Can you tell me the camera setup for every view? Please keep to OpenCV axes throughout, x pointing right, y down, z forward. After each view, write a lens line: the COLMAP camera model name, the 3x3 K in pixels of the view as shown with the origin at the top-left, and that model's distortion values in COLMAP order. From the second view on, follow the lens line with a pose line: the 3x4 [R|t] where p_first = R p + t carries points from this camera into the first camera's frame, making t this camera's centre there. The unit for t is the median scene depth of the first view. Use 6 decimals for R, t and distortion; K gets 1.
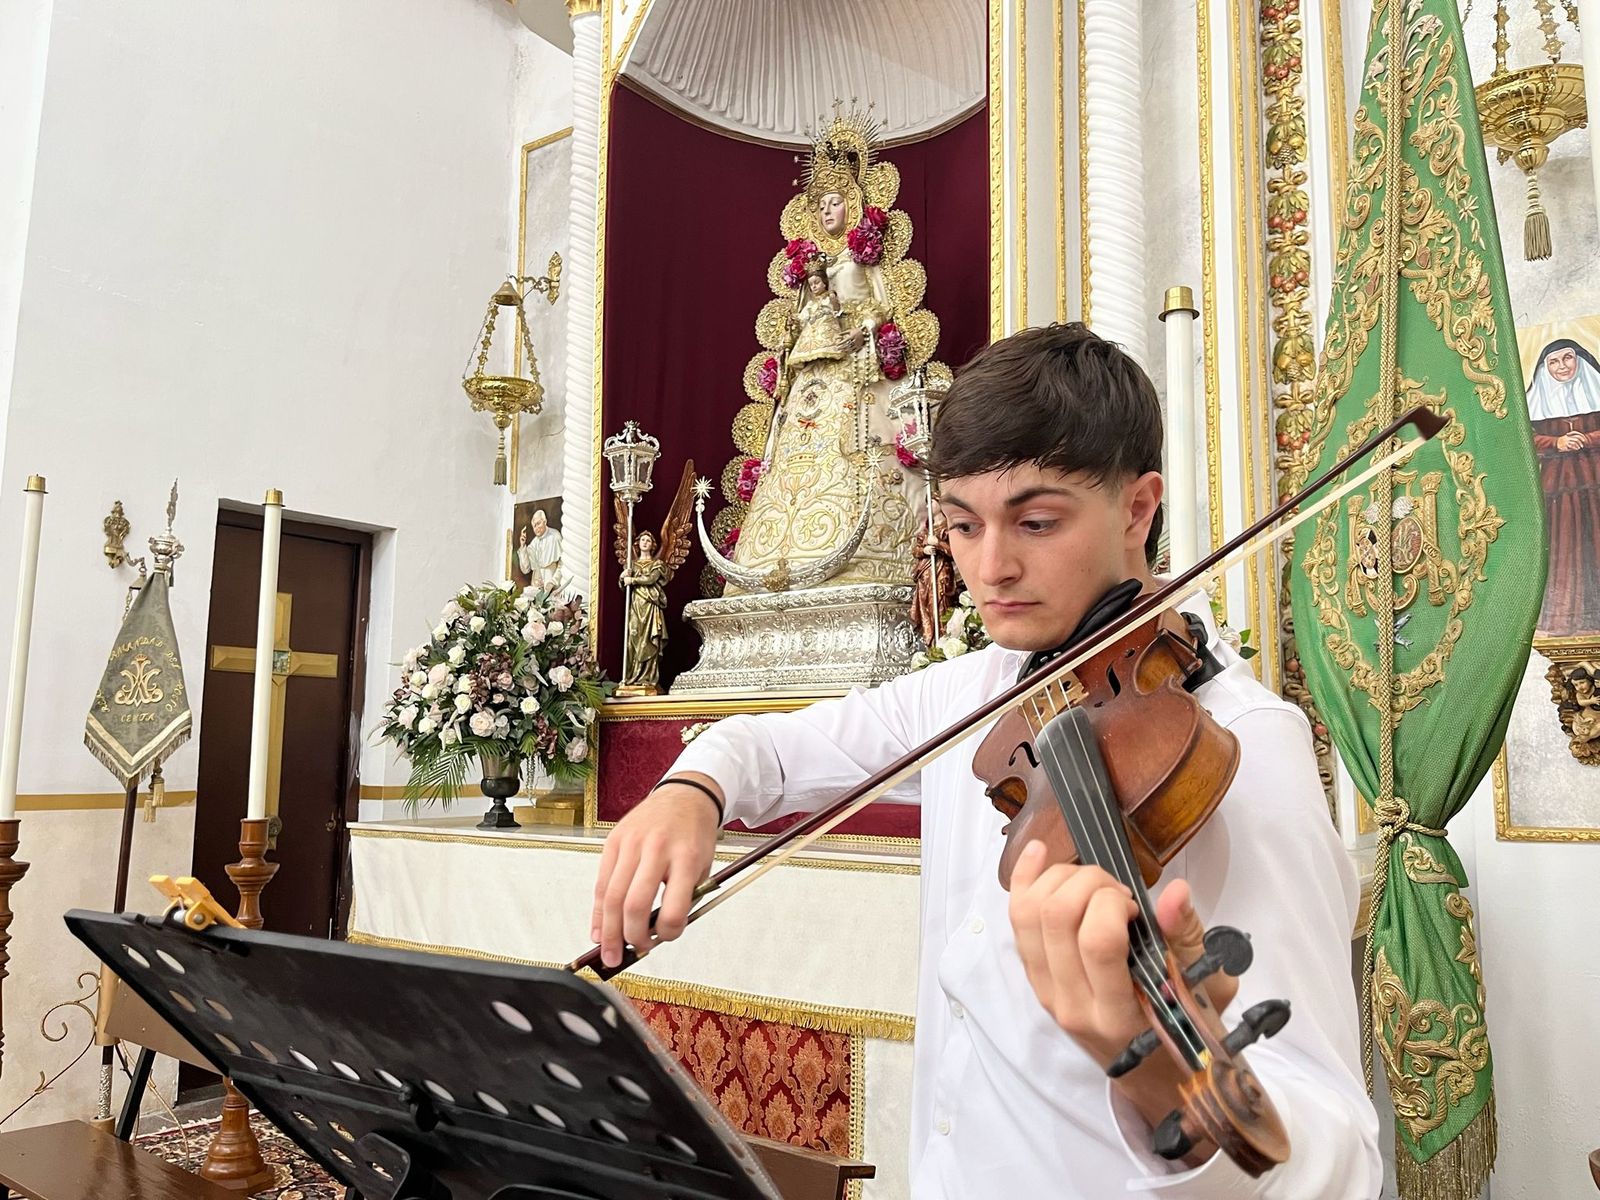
lens RADIAL K [[1217.8, 0, 810.3], [0, 1217.8, 597.6], [0, 0, 1]] dist [0.064708, -0.092081]
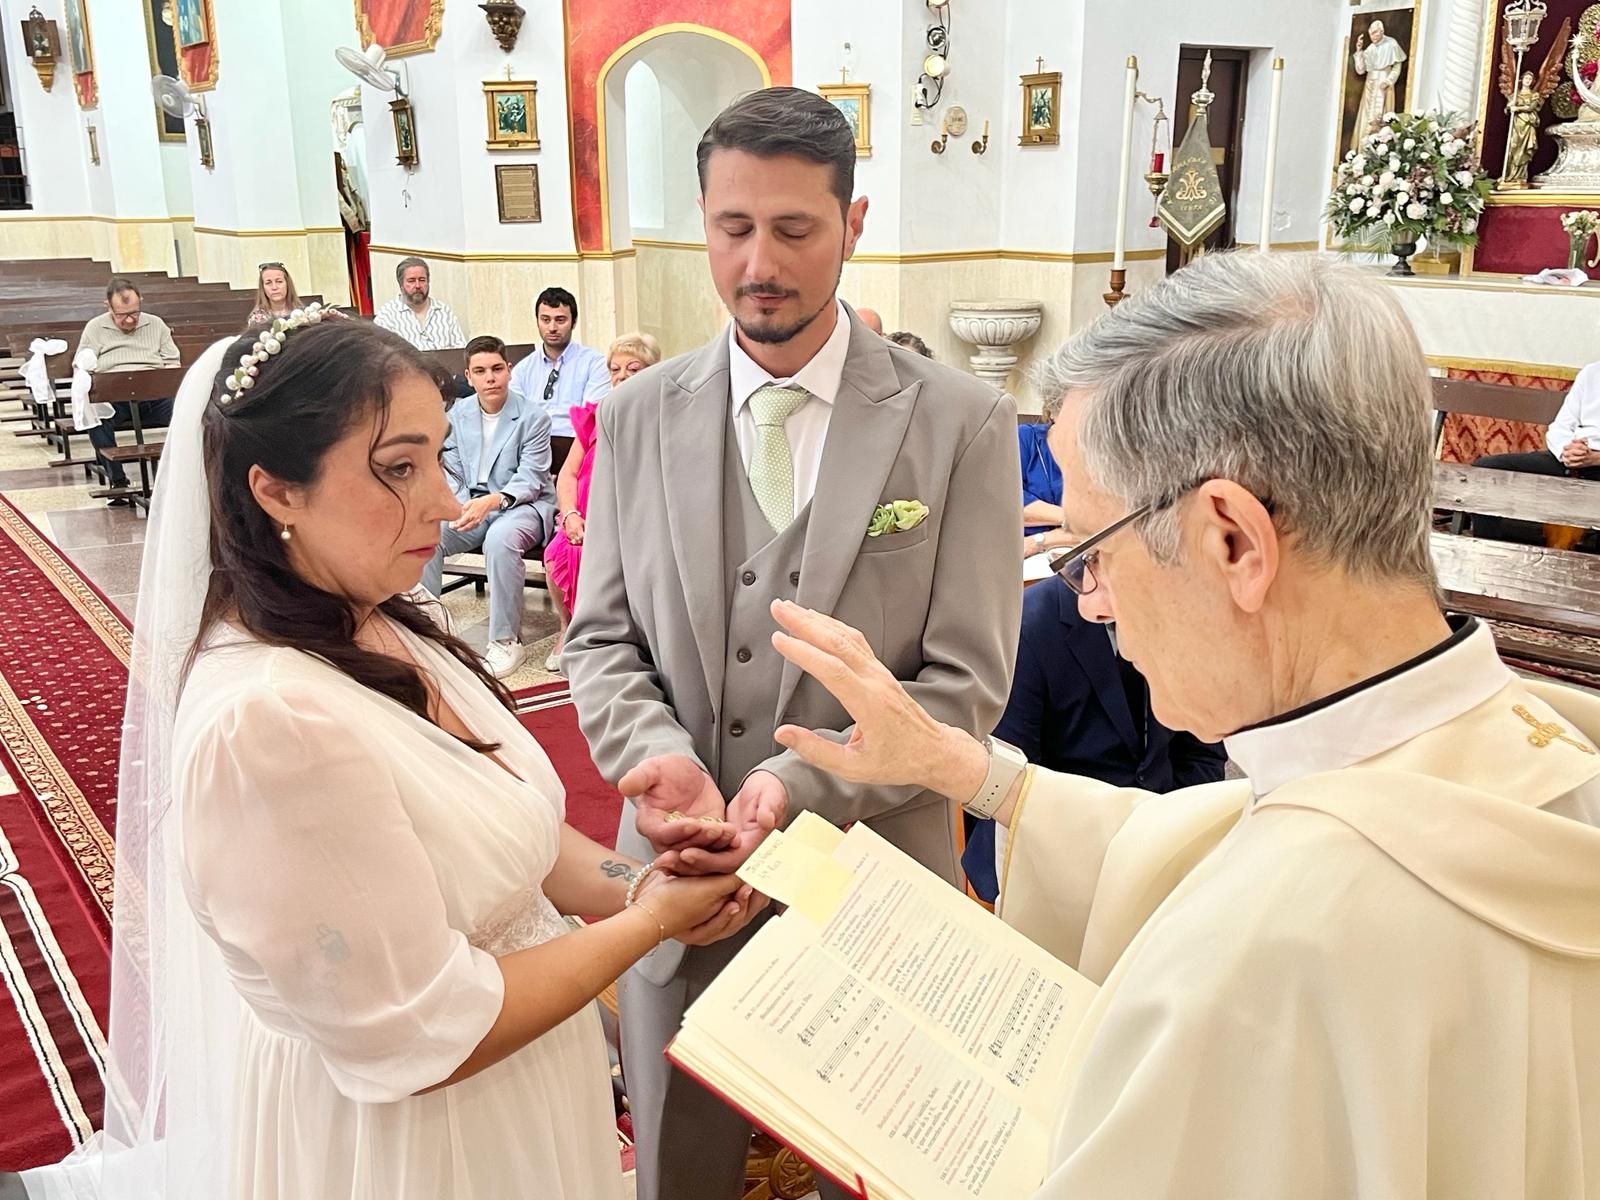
lens RADIAL K [[1553.7, 0, 796.8], [0, 1553.7, 609.1], [0, 0, 1]] dist [0.026019, 0.000000]
pose [[0.943449, 0.077518, -0.322327, -0.313477], [0.054438, 0.922855, 0.381281, -0.227637], [0.327018, -0.377266, 0.866447, -1.173052]]
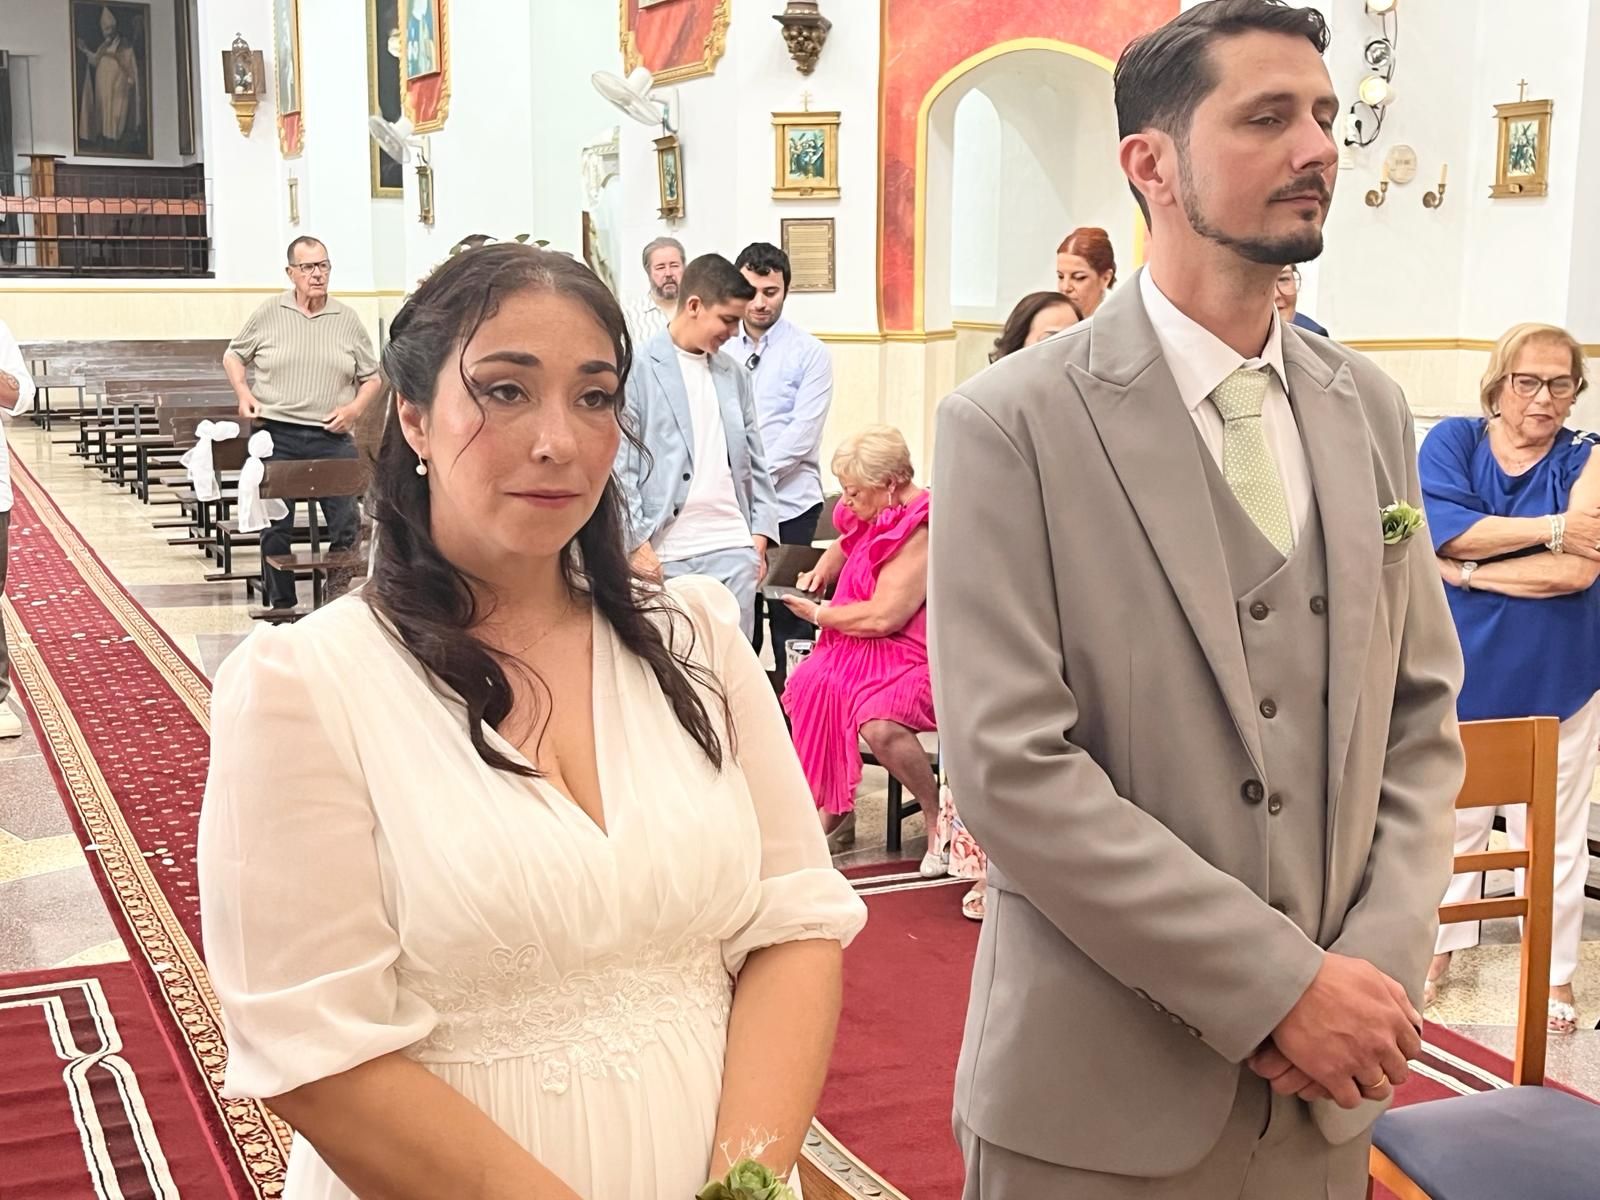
lens RADIAL K [[2119.9, 0, 814.2], [0, 2119.9, 614.8], [0, 0, 1]] dist [0.030363, 0.000000]
pose [[0.873728, 0.082549, -0.479359, -0.299461], [0.058663, 0.960418, 0.272316, -0.201006], [0.482864, -0.266050, 0.834302, -1.192361]]
